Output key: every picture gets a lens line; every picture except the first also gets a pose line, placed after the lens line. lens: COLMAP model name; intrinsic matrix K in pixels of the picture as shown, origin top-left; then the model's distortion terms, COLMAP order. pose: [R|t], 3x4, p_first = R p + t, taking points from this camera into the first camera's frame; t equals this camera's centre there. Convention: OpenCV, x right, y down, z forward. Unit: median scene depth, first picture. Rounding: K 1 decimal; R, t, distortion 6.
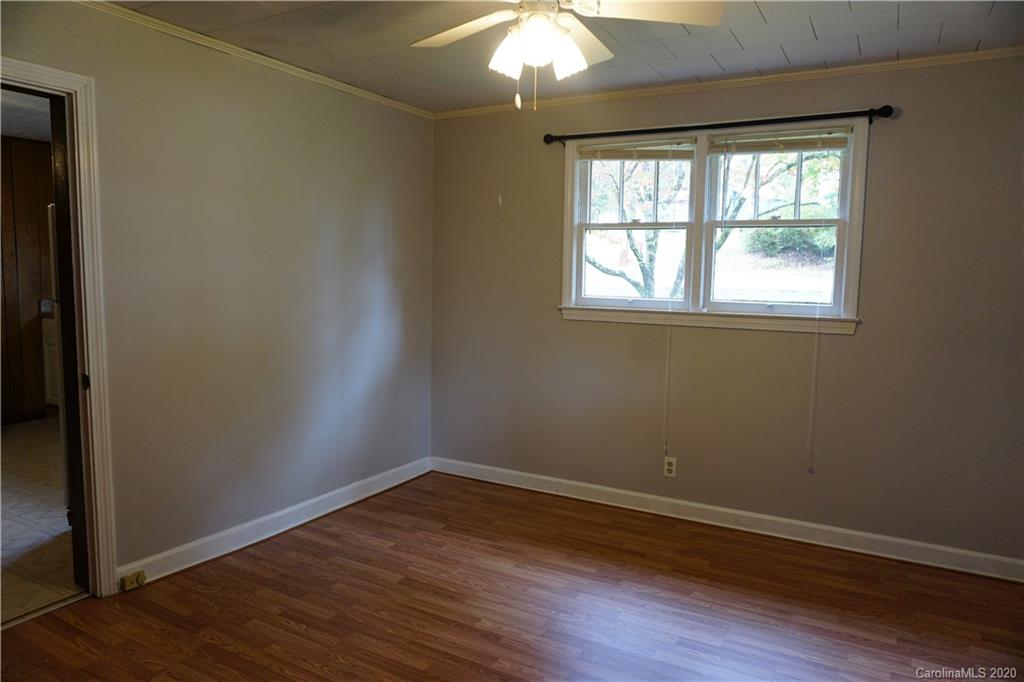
lens RADIAL K [[680.4, 0, 513.4], [0, 680.4, 339.8], [0, 0, 1]] dist [-0.055869, 0.040628]
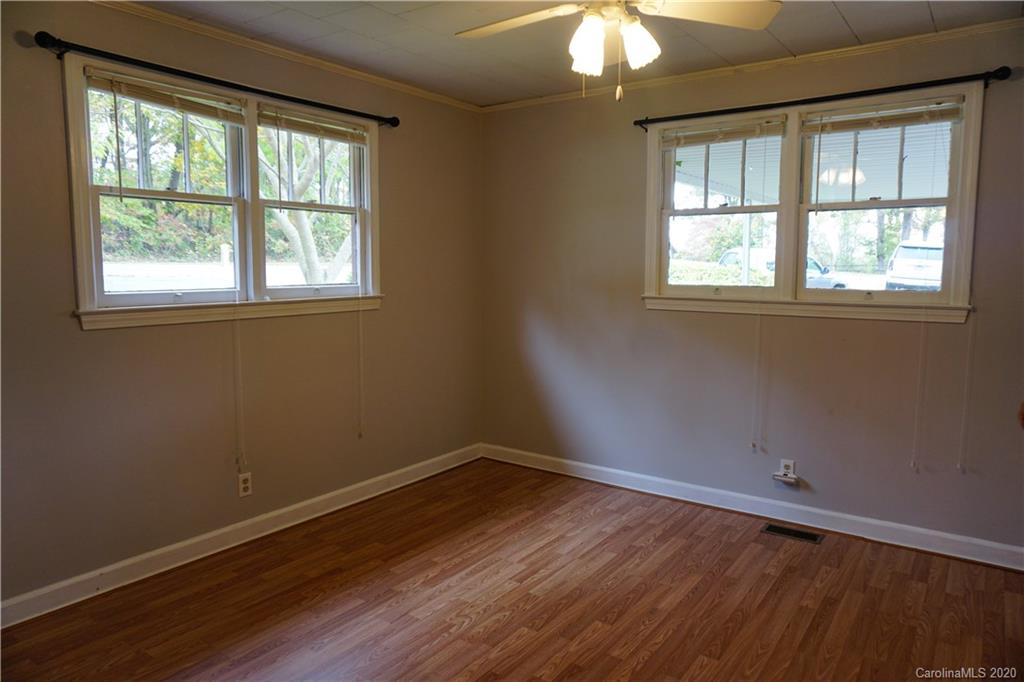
lens RADIAL K [[680.4, 0, 513.4], [0, 680.4, 339.8], [0, 0, 1]] dist [-0.055869, 0.040628]
pose [[0.109446, -0.127933, 0.985725, -0.646781], [0.096090, 0.988400, 0.117611, -0.071669], [-0.989337, 0.081846, 0.120470, 0.644484]]
